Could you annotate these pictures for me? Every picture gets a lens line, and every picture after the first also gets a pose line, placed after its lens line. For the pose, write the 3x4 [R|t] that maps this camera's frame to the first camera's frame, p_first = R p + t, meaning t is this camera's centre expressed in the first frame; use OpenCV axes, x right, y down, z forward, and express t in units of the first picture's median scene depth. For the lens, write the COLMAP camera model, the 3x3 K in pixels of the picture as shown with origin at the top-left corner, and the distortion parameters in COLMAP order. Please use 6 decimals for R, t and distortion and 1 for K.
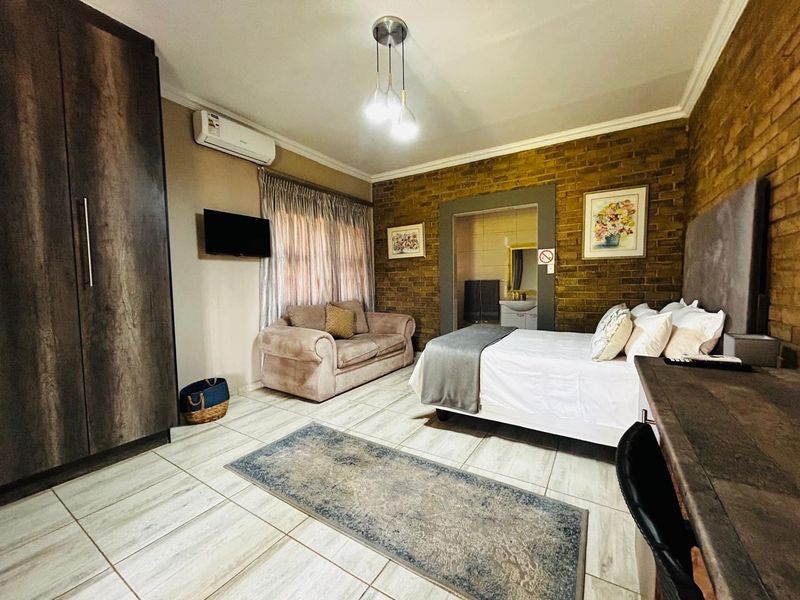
lens RADIAL K [[324.0, 0, 400.0], [0, 324.0, 302.2], [0, 0, 1]] dist [-0.000615, 0.000556]
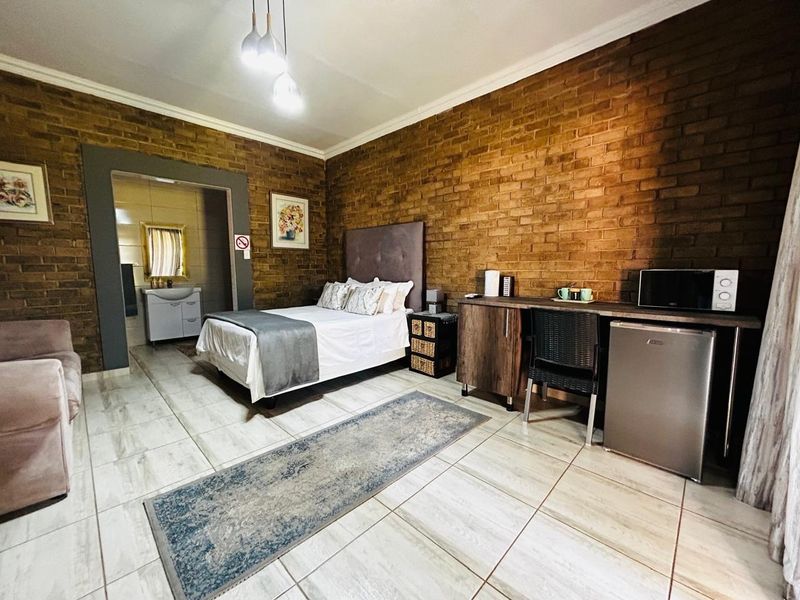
lens RADIAL K [[324.0, 0, 400.5], [0, 324.0, 301.9], [0, 0, 1]] dist [-0.000615, 0.000556]
pose [[0.204339, -0.094688, 0.974310, -0.558494], [0.056068, 0.994809, 0.084921, -0.010237], [-0.977293, 0.037275, 0.208587, 0.322597]]
